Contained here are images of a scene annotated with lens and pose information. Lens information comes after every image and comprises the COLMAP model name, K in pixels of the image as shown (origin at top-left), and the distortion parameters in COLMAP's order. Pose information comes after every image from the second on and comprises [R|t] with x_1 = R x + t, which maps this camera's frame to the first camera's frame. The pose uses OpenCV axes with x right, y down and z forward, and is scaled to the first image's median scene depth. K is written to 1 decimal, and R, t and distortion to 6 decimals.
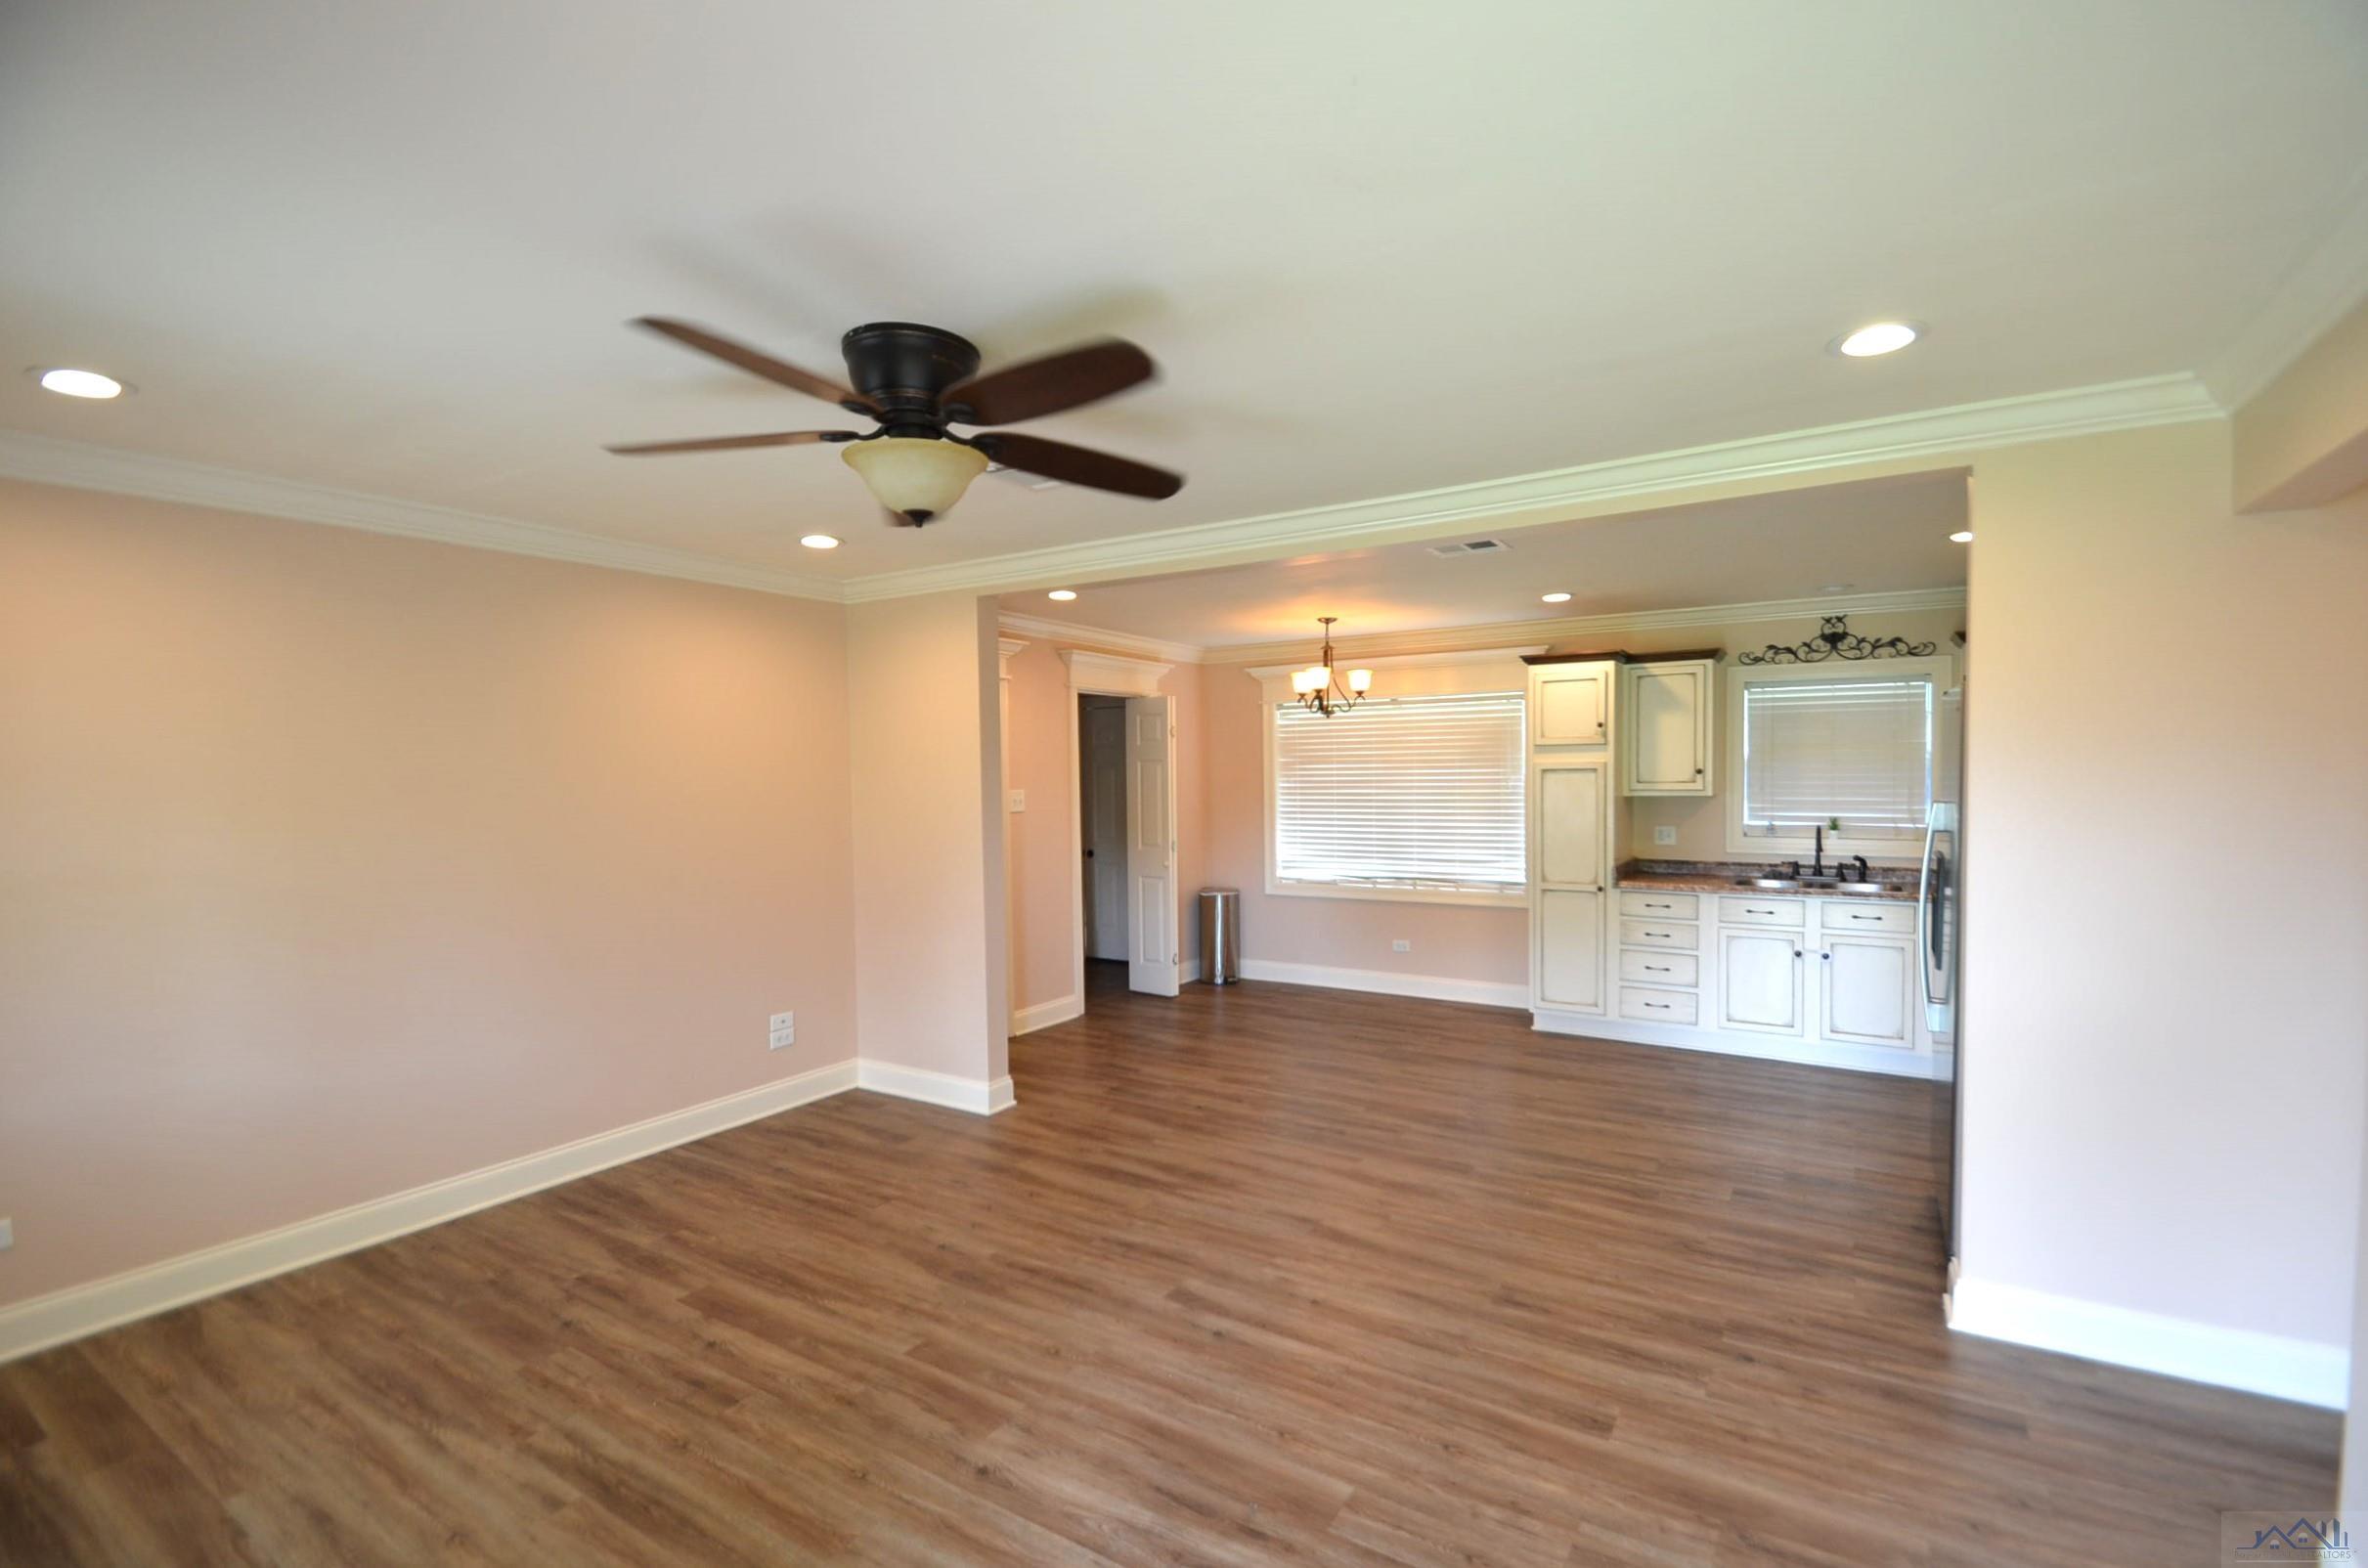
lens RADIAL K [[1047.1, 0, 1184.0], [0, 1047.1, 784.0], [0, 0, 1]] dist [-0.012274, -0.000623]
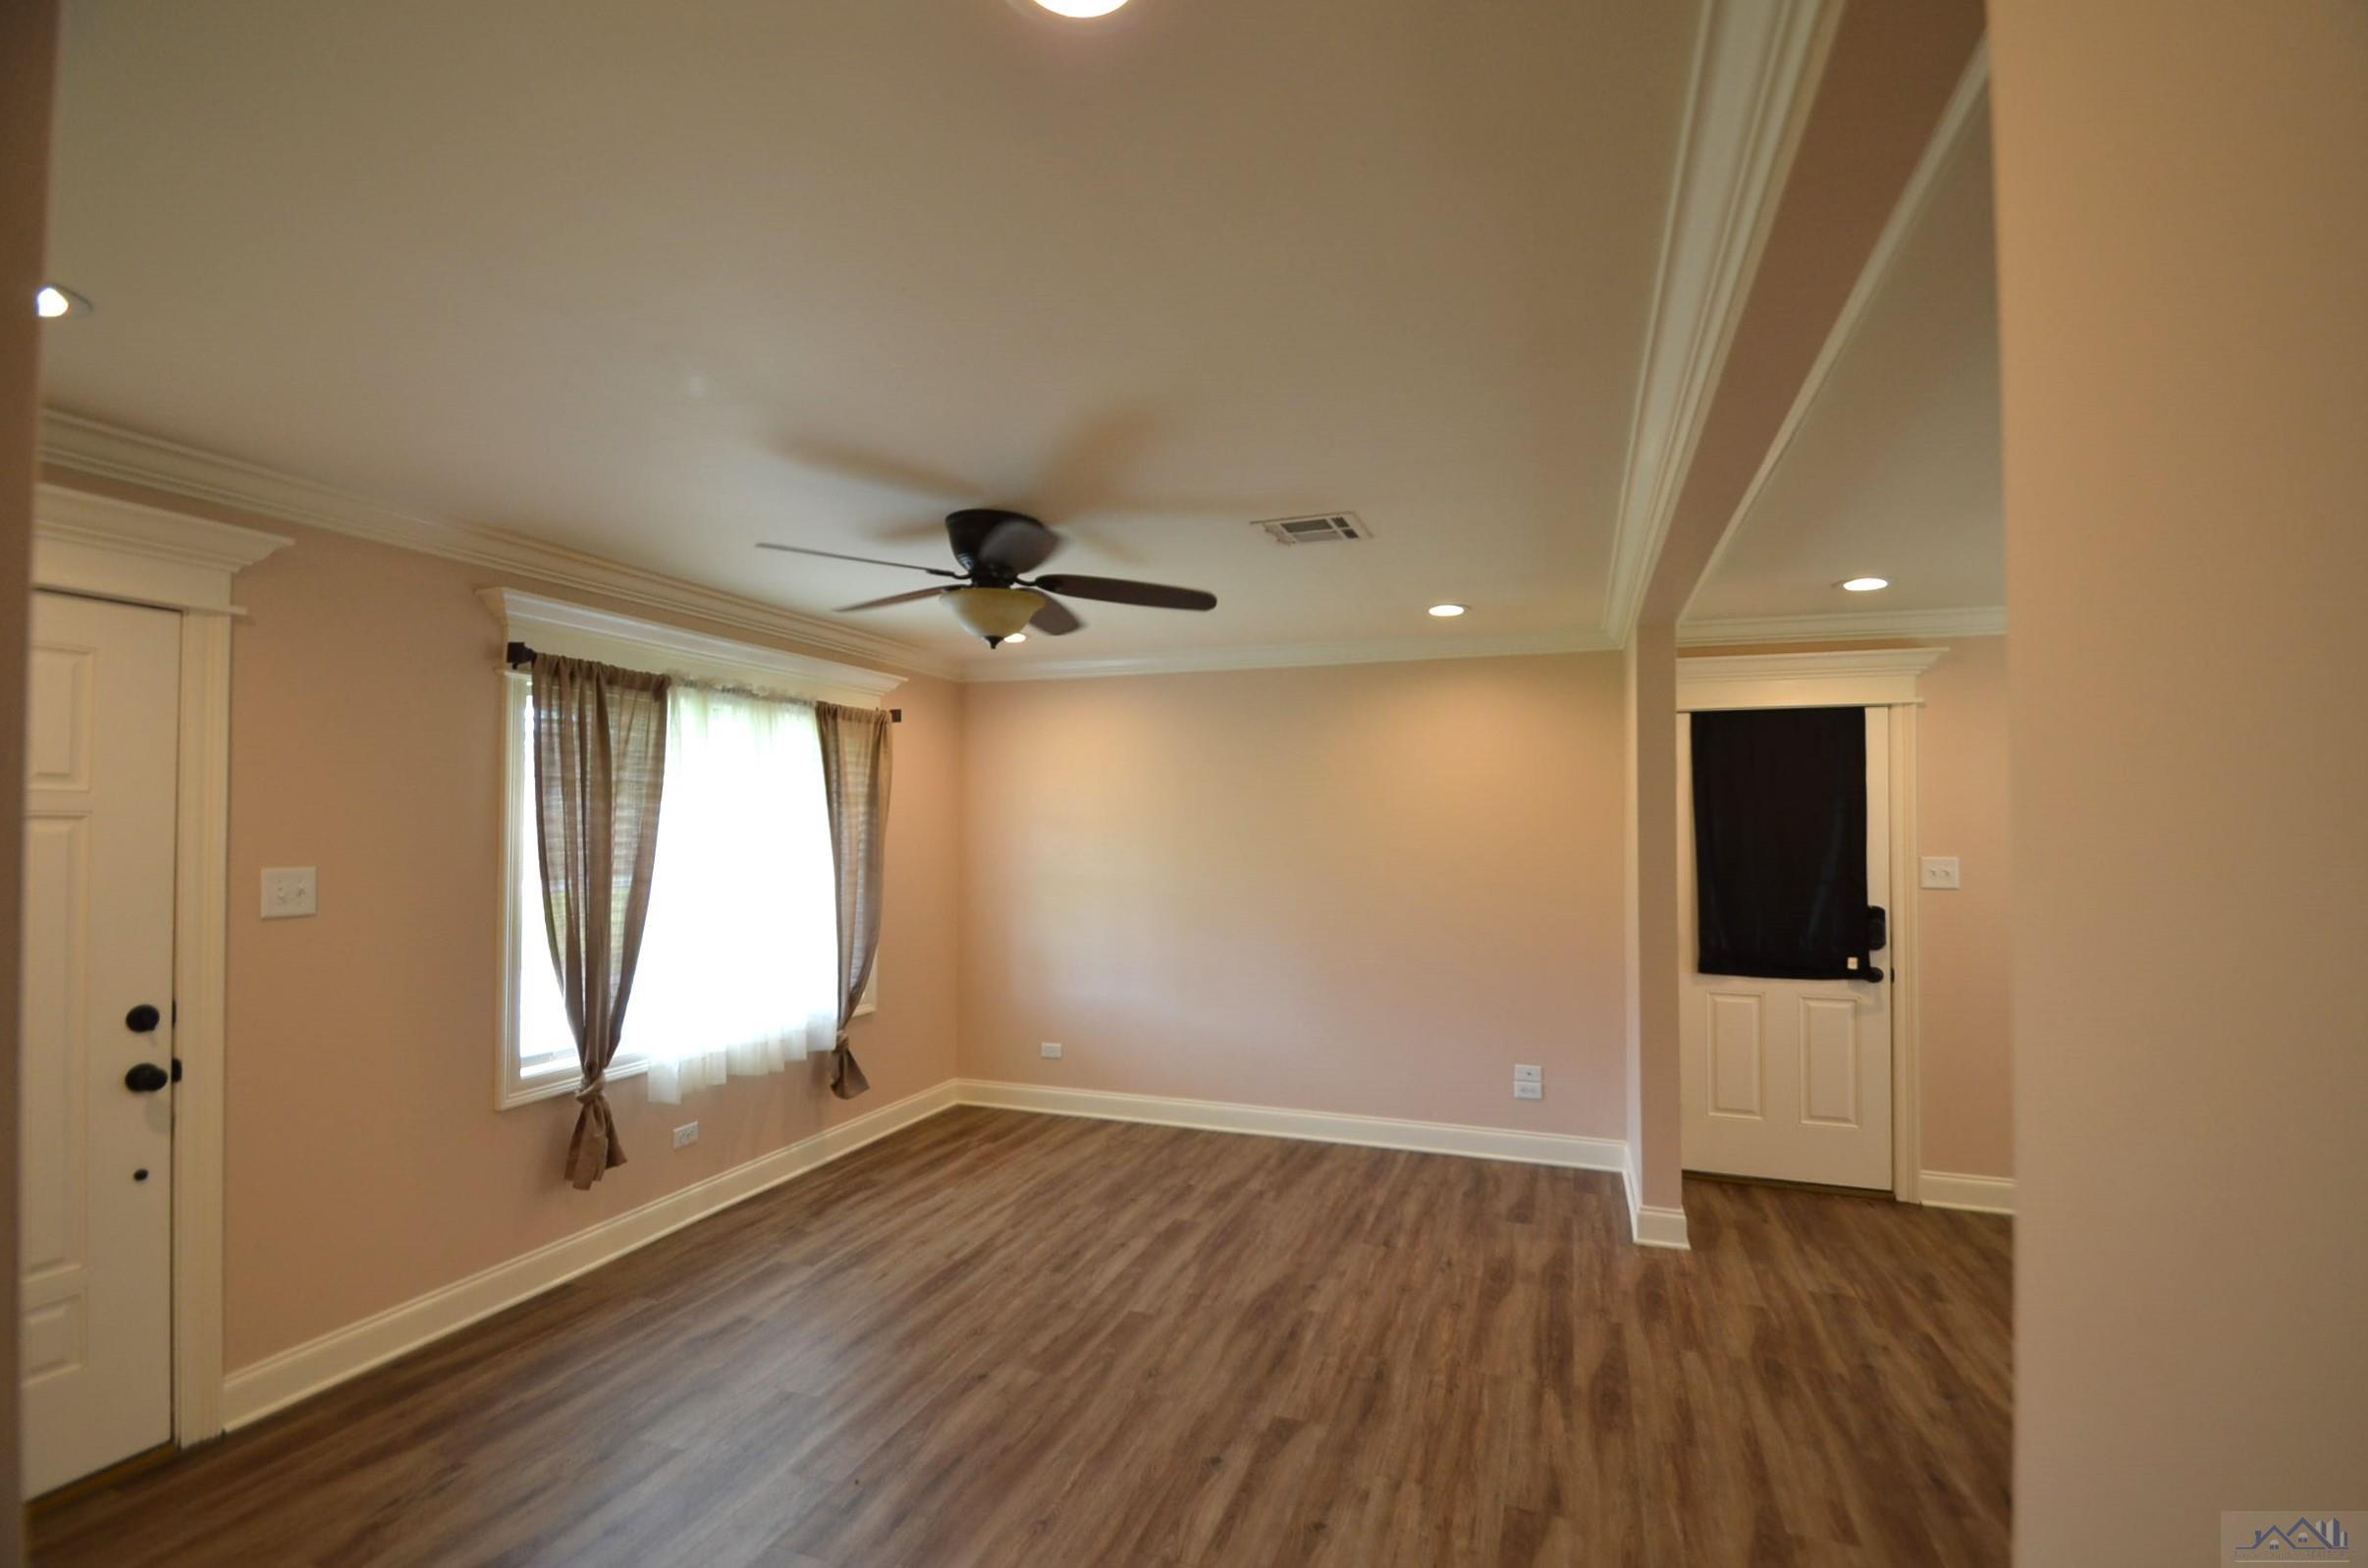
lens RADIAL K [[1047.7, 0, 1191.9], [0, 1047.7, 792.2], [0, 0, 1]] dist [0.026426, -0.031740]
pose [[0.223877, -0.019720, -0.974418, 0.466716], [-0.020261, 0.999485, -0.024882, -0.010823], [0.974407, 0.025313, 0.223362, 0.388489]]
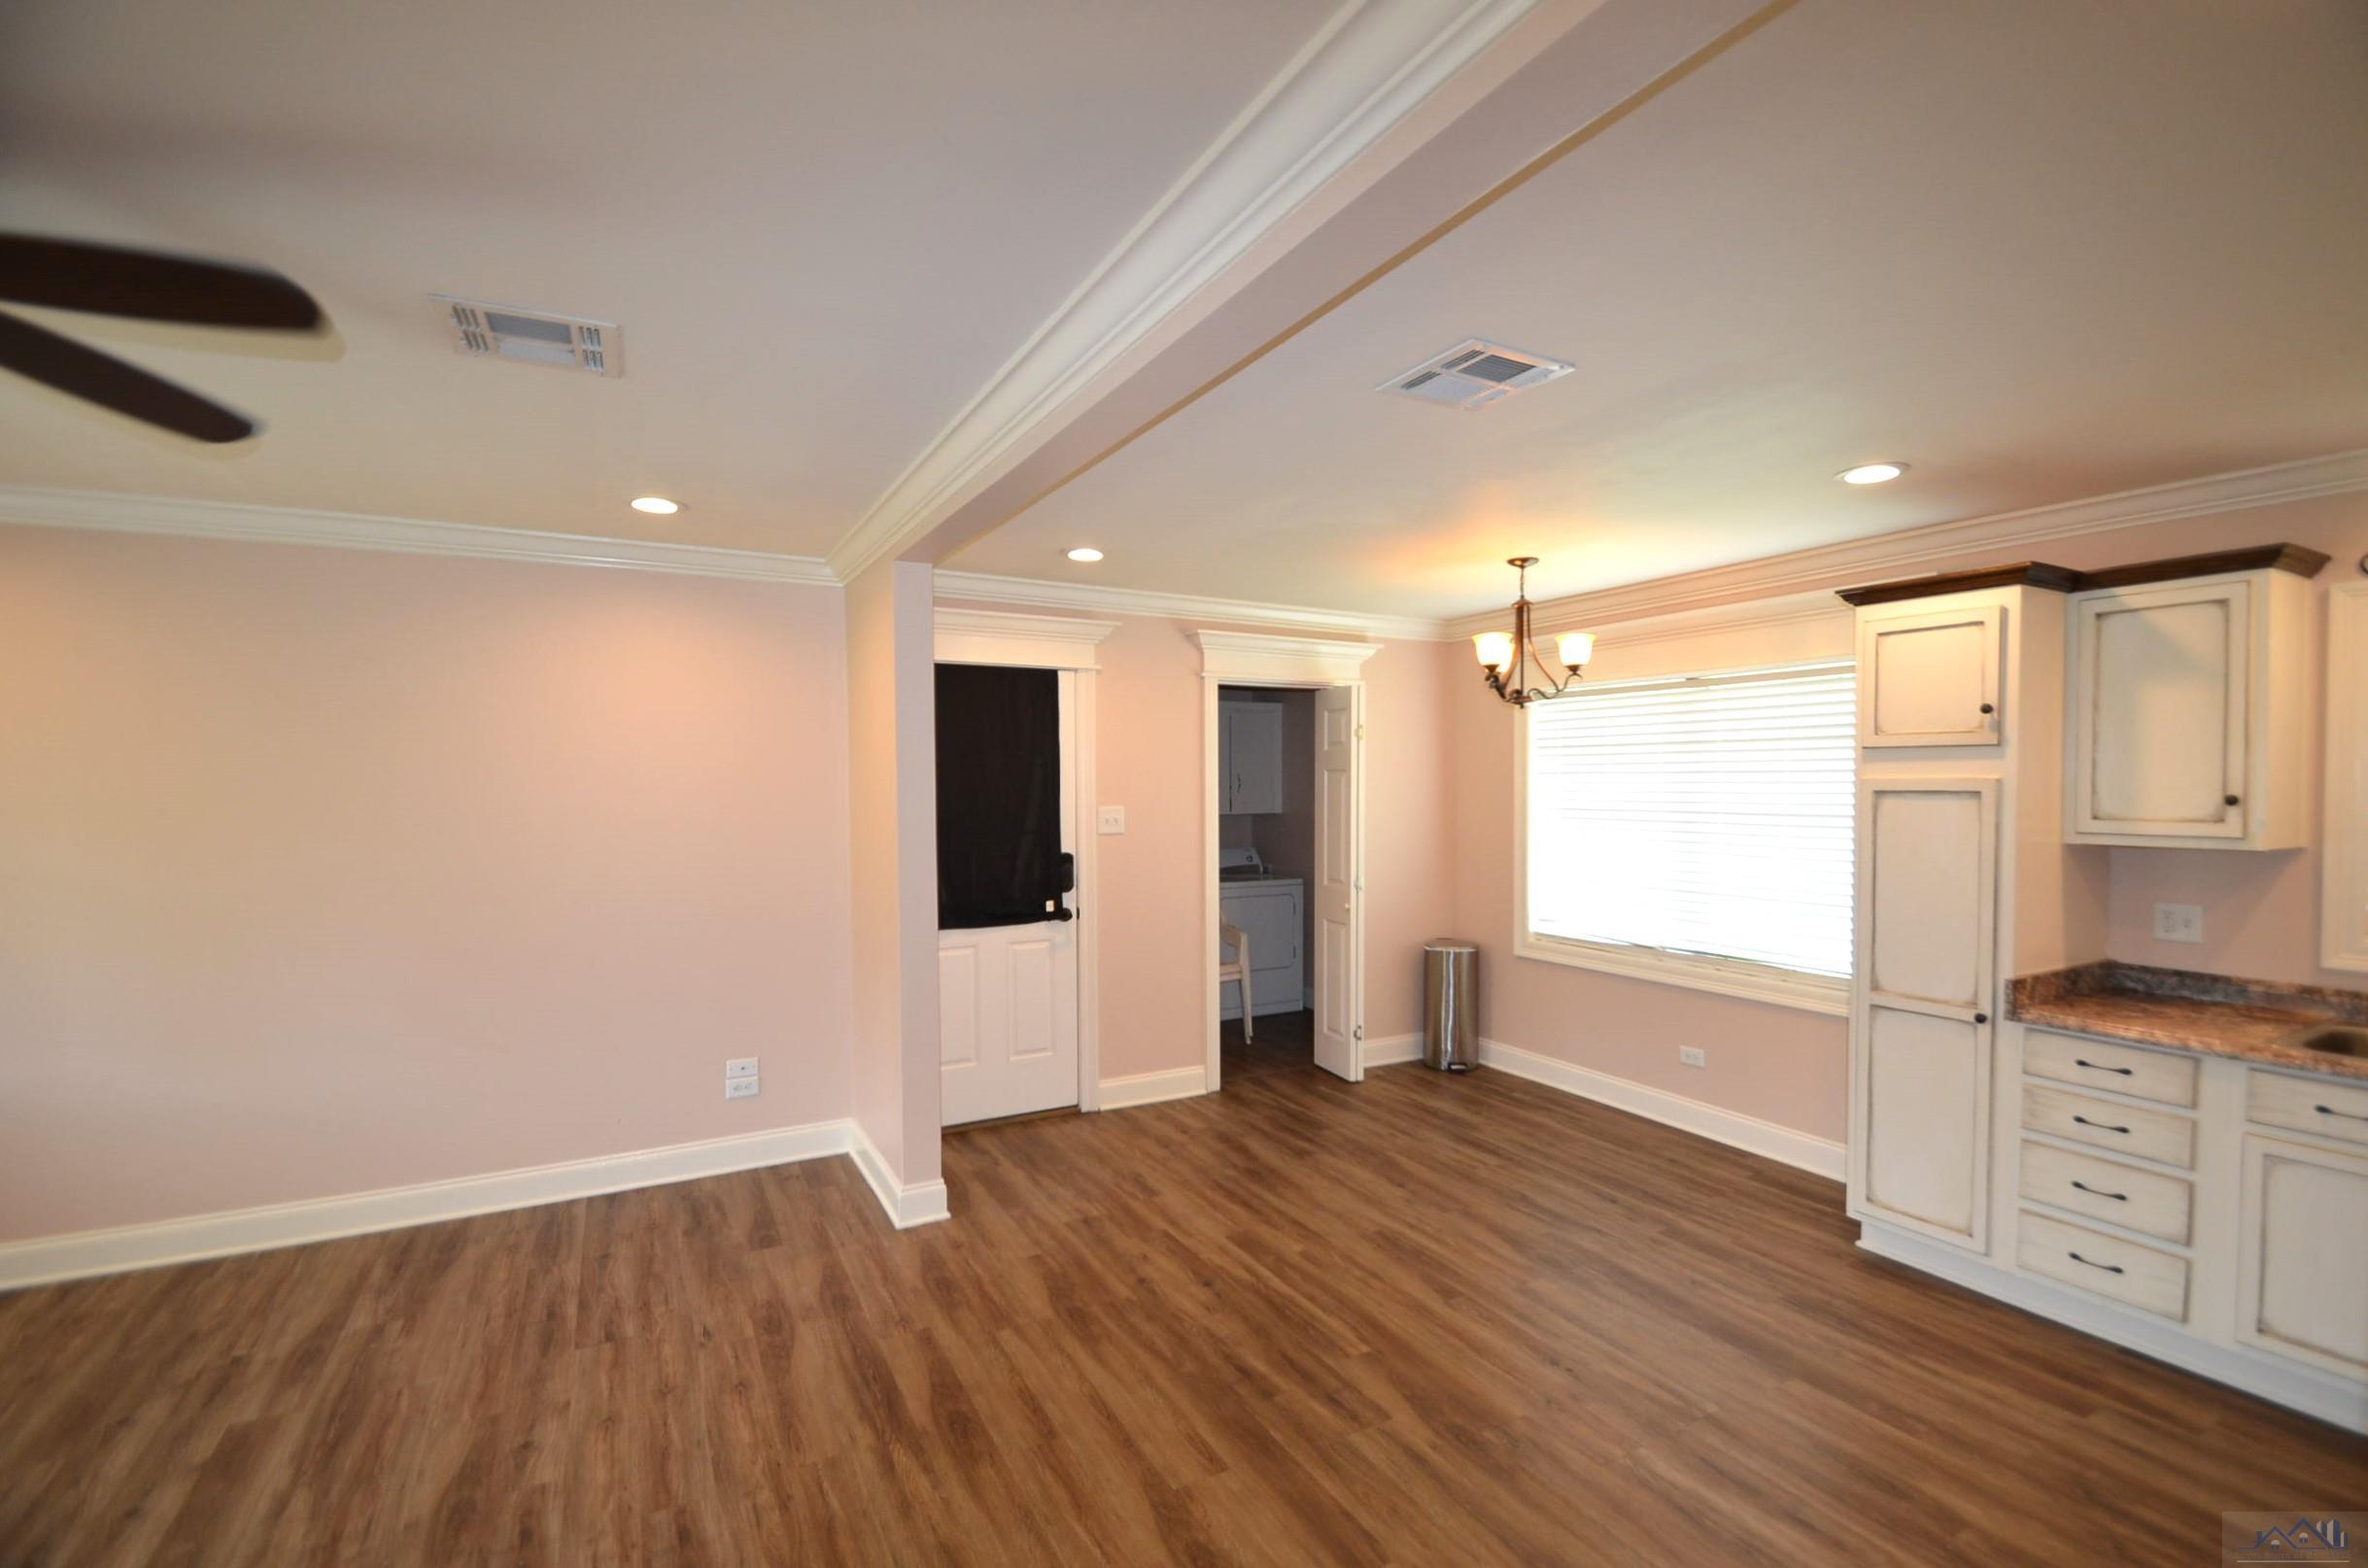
lens RADIAL K [[1042.4, 0, 1196.2], [0, 1042.4, 796.9], [0, 0, 1]] dist [0.013201, -0.019664]
pose [[0.879025, 0.018394, -0.476421, 0.310732], [-0.014882, 0.999827, 0.011145, -0.012477], [0.476544, -0.002706, 0.879147, 0.358724]]
